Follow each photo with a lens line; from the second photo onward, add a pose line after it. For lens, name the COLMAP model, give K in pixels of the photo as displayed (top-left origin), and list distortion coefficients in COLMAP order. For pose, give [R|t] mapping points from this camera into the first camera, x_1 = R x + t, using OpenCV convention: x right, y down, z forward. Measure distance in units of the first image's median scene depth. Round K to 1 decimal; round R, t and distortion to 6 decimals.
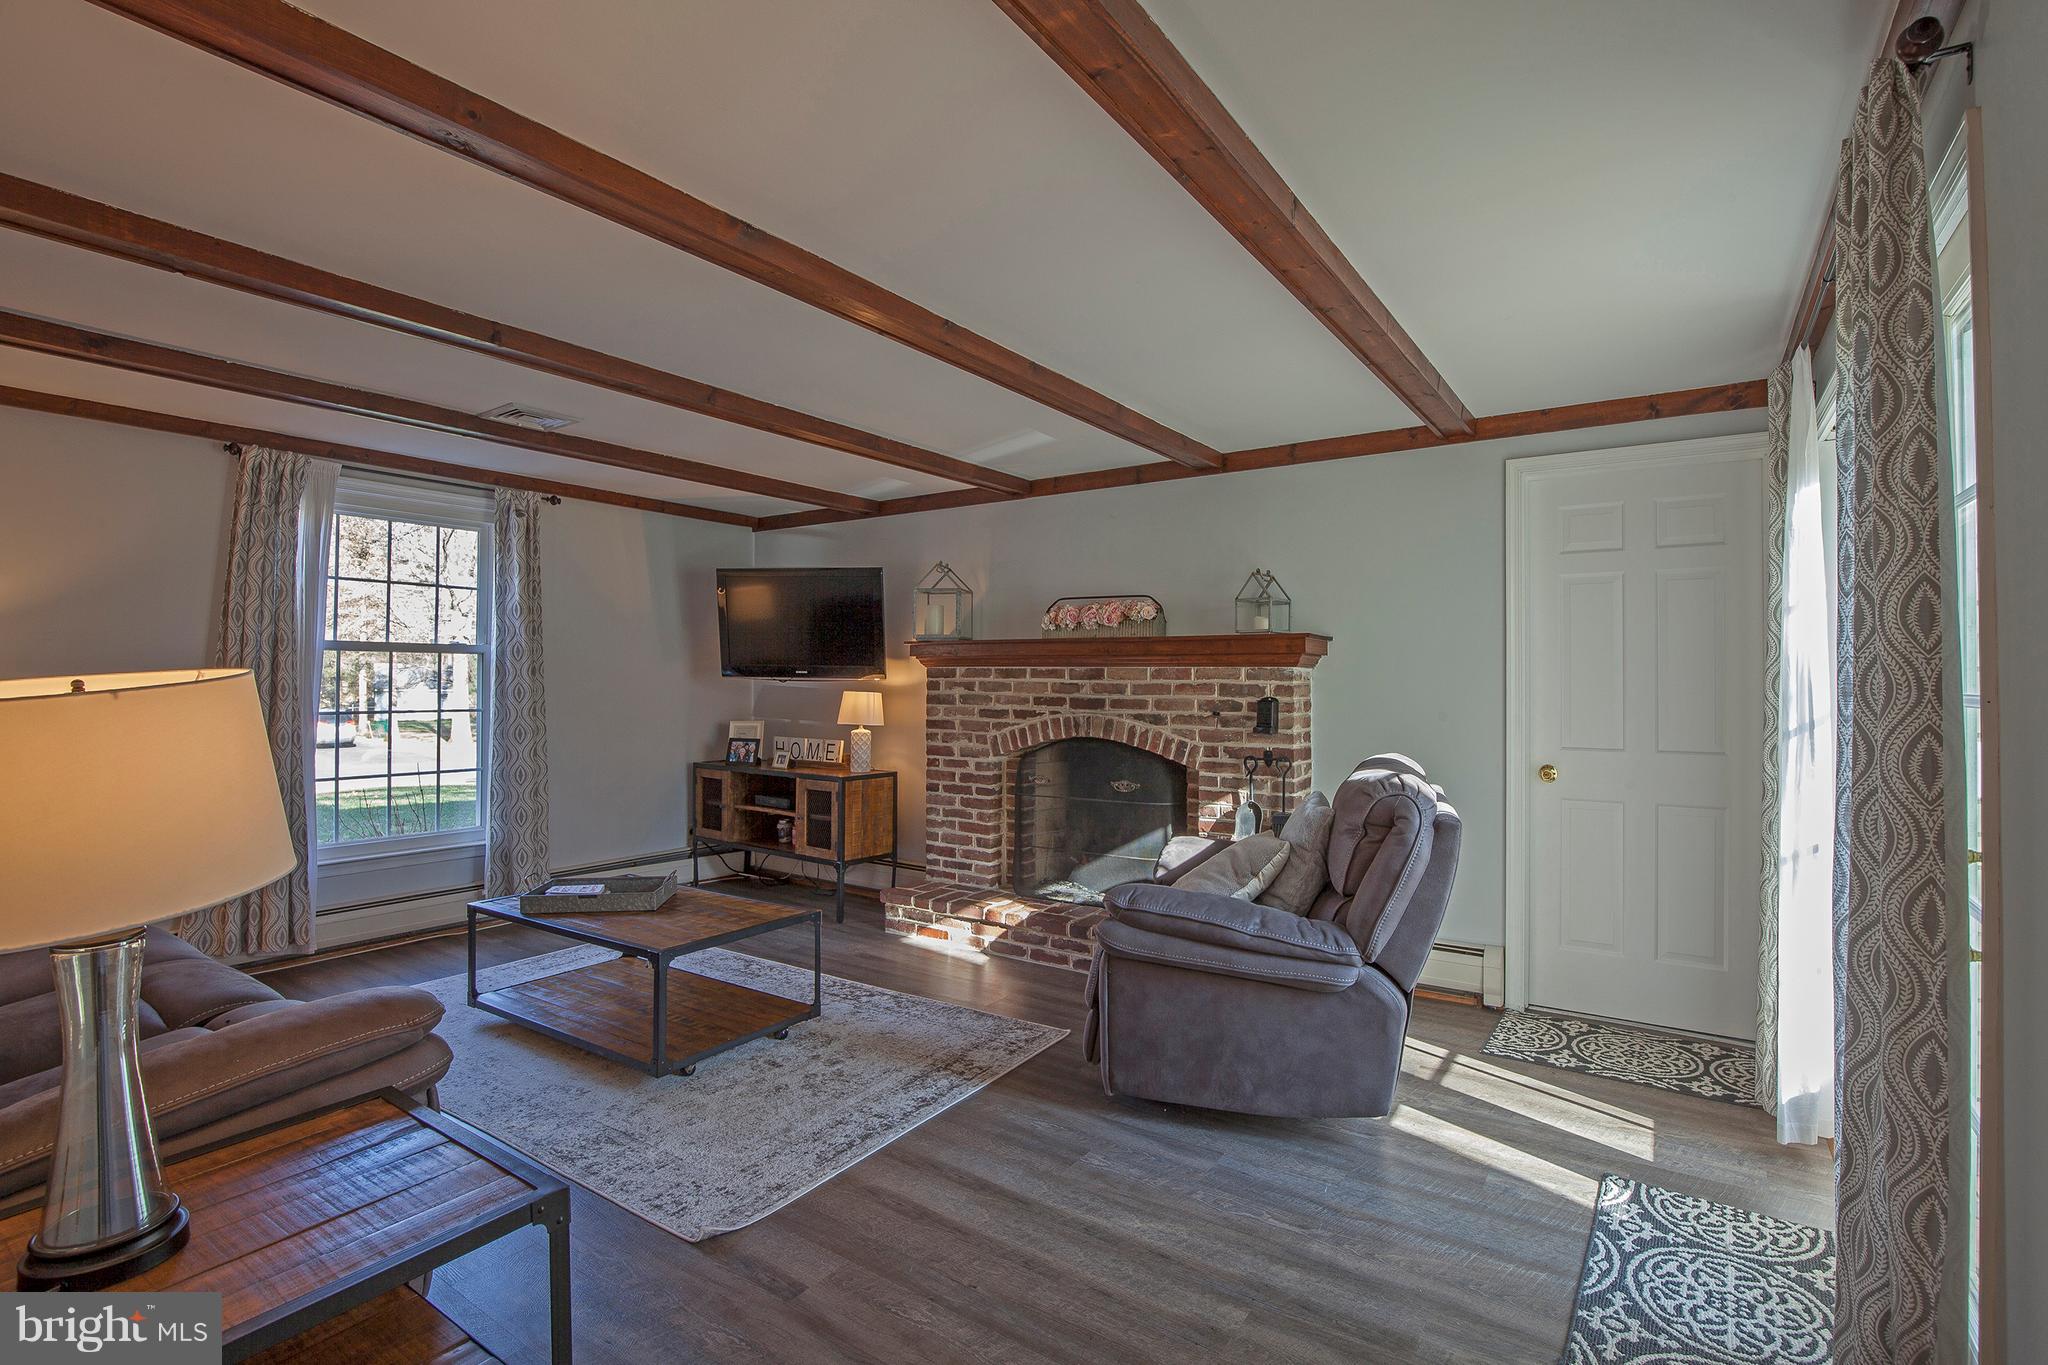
lens RADIAL K [[949.5, 0, 1068.9], [0, 949.5, 666.9], [0, 0, 1]] dist [-0.019512, -0.003872]
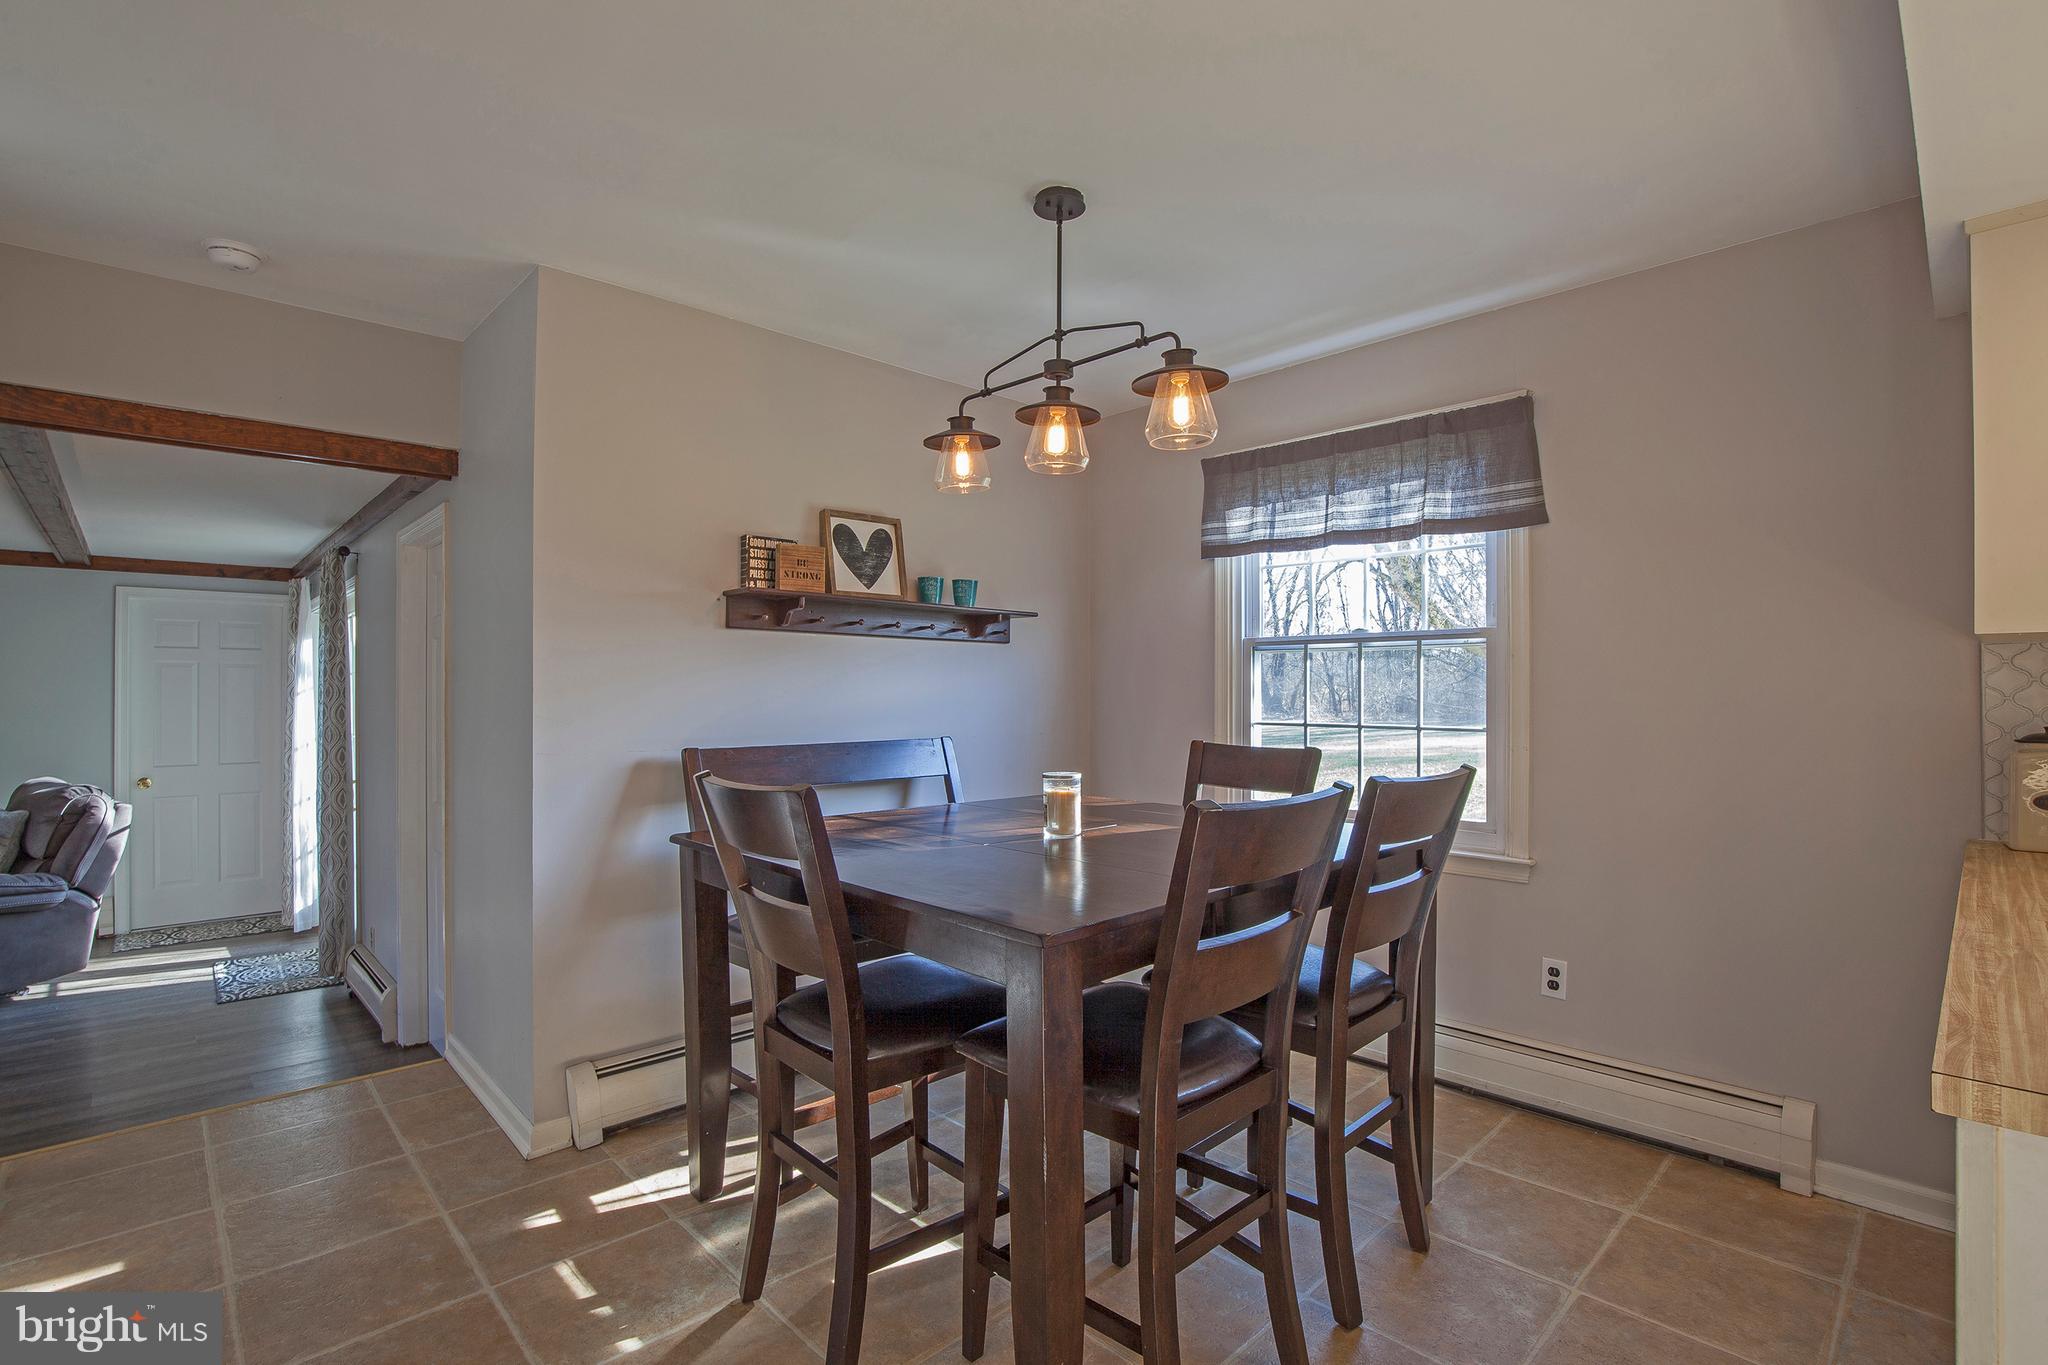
lens RADIAL K [[949.5, 0, 1060.4], [0, 949.5, 682.3], [0, 0, 1]] dist [-0.019512, -0.003872]
pose [[0.217511, 0.001540, 0.976057, -0.517046], [-0.008719, 0.999962, 0.000365, -0.053744], [-0.976019, -0.008589, 0.217517, -0.643120]]
